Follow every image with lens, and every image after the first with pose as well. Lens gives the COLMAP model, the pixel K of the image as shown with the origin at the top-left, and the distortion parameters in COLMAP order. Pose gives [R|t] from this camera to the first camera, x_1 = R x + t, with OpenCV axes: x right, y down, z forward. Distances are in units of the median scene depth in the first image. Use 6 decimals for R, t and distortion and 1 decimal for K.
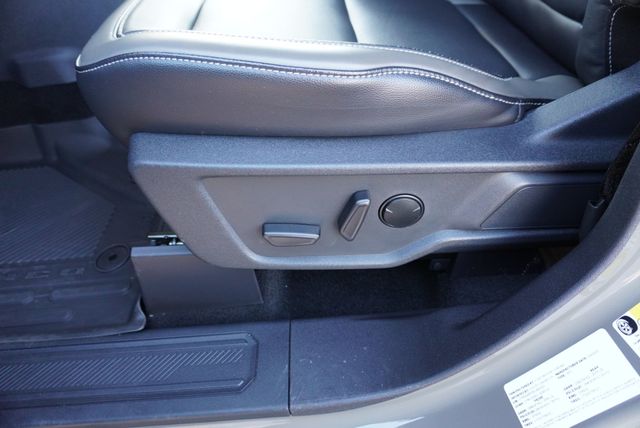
lens RADIAL K [[457.2, 0, 319.8], [0, 457.2, 222.0], [0, 0, 1]] dist [-0.005077, 0.007807]
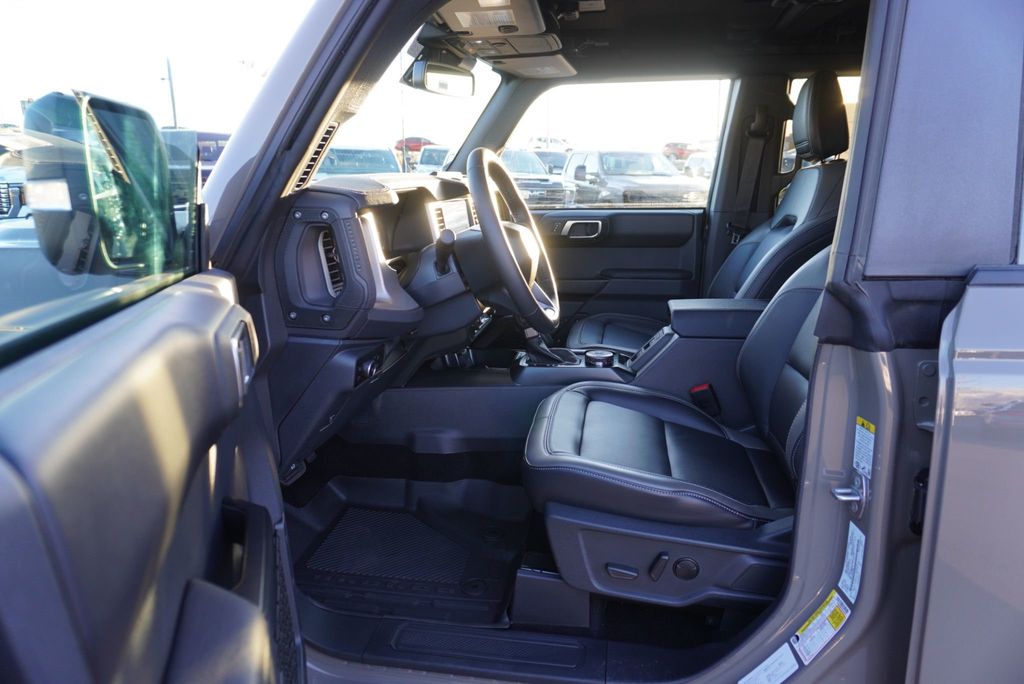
lens RADIAL K [[731.5, 0, 511.8], [0, 731.5, 354.9], [0, 0, 1]] dist [-0.005077, 0.007807]
pose [[0.979886, 0.132624, -0.149109, -0.170411], [-0.183010, 0.895132, -0.406504, 0.508581], [0.079560, 0.425616, 0.901399, -1.956002]]
